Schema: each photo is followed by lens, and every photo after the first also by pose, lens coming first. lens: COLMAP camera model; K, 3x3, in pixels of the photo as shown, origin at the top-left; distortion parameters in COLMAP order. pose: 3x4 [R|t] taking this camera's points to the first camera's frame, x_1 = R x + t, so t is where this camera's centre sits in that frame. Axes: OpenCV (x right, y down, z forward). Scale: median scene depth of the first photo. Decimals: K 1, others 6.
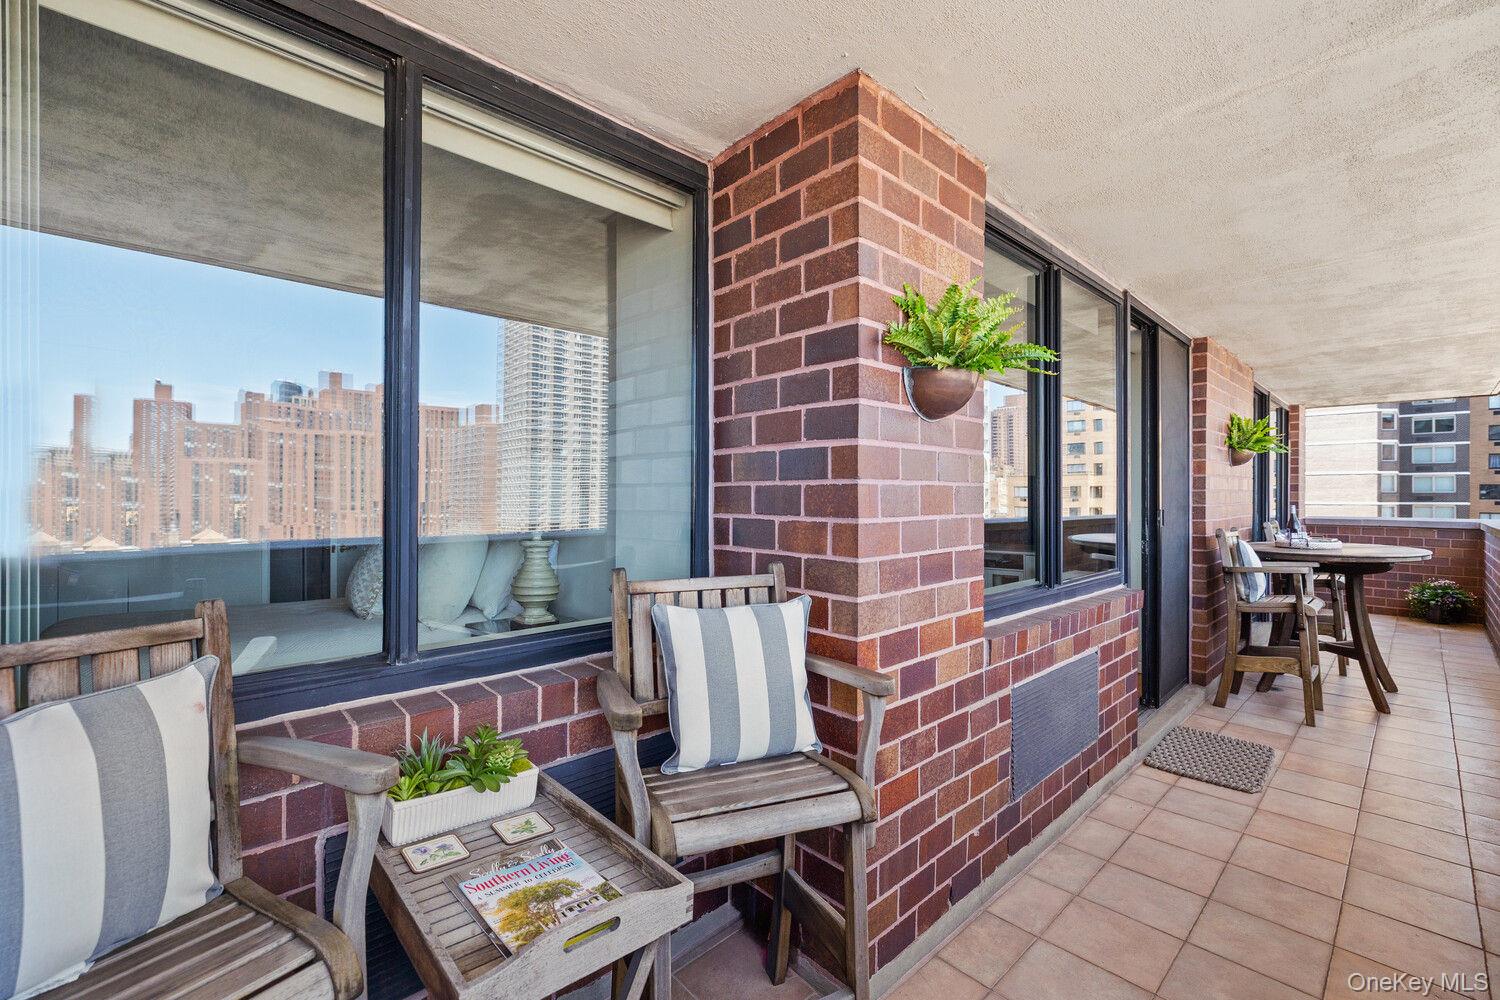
lens RADIAL K [[630.4, 0, 720.7], [0, 630.4, 496.5], [0, 0, 1]] dist [0.000262, -0.000093]
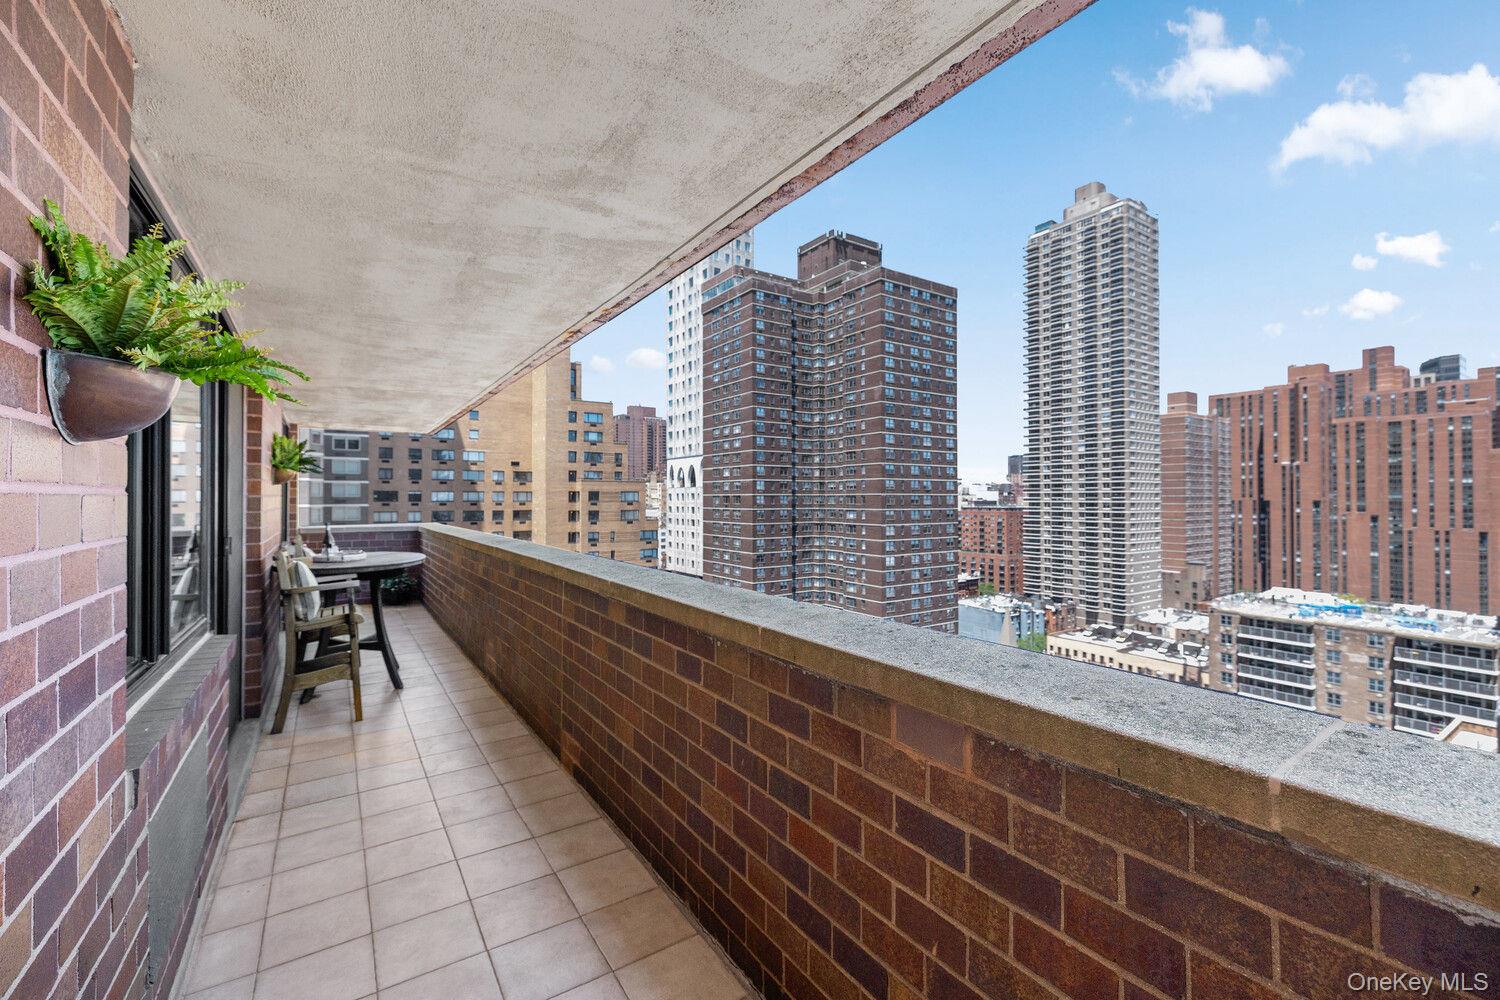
lens RADIAL K [[633.4, 0, 749.9], [0, 633.4, 495.3], [0, 0, 1]] dist [-0.000633, -0.000172]
pose [[0.146529, 0.001522, 0.989205, -0.074883], [0.003899, 0.999990, -0.002116, -0.031274], [-0.989199, 0.004167, 0.146522, 0.133649]]
